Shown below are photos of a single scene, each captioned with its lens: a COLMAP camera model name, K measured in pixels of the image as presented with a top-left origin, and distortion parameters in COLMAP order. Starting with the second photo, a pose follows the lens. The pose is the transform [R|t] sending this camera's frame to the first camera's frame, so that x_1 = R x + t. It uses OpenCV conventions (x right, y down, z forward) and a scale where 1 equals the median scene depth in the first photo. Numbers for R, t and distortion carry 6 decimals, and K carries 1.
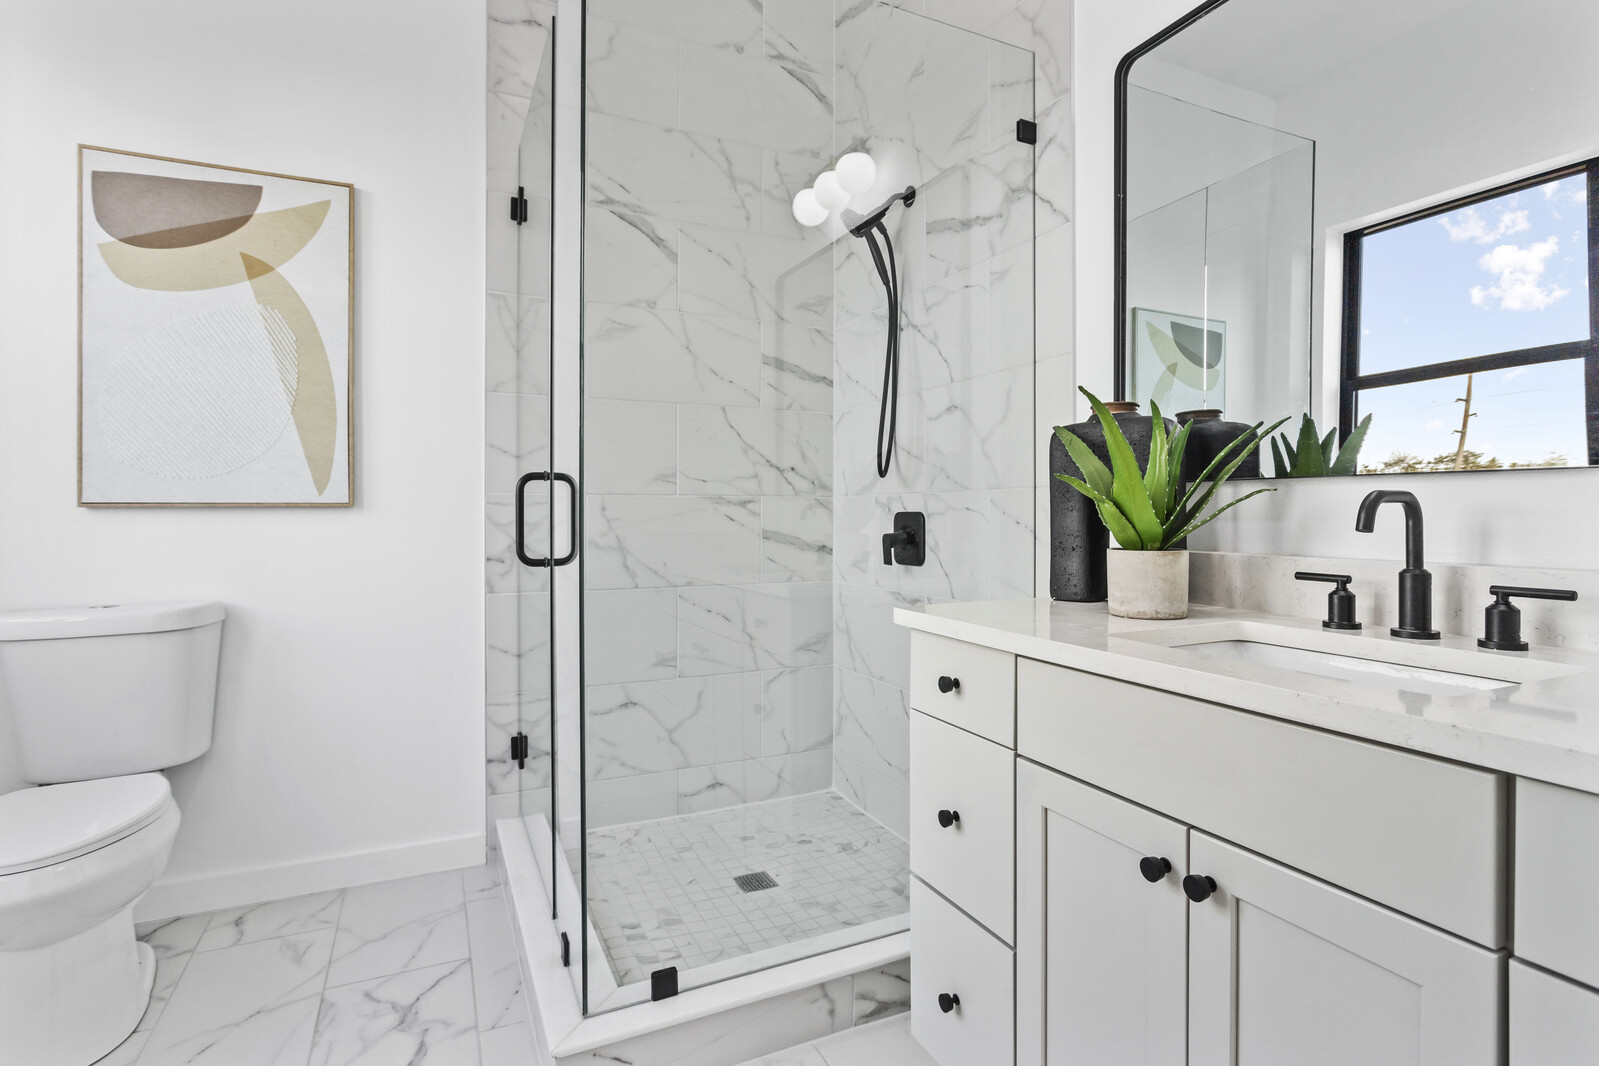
lens RADIAL K [[799.9, 0, 797.2], [0, 799.9, 521.5], [0, 0, 1]] dist [-0.015389, 0.007817]
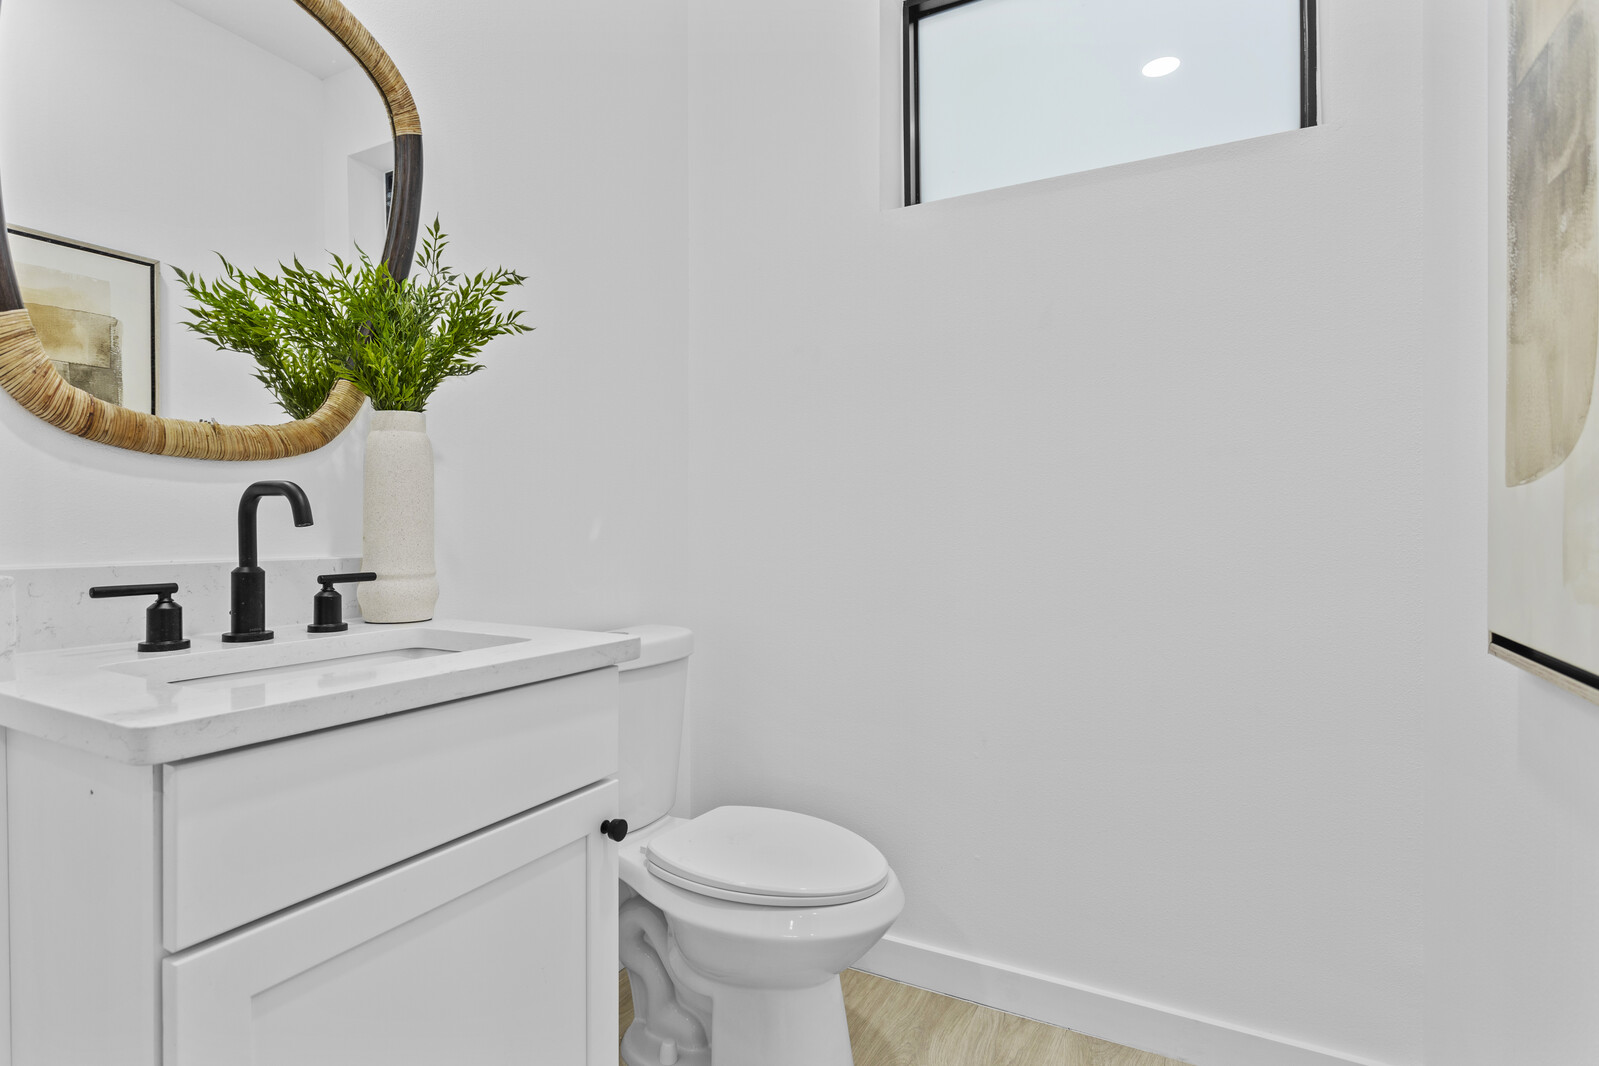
lens RADIAL K [[799.9, 0, 808.2], [0, 799.9, 530.6], [0, 0, 1]] dist [-0.015389, 0.007817]
pose [[-0.584177, -0.004356, 0.811614, -0.398125], [0.012770, 0.999812, 0.014558, 0.009641], [-0.811526, 0.018869, -0.584012, 1.020731]]
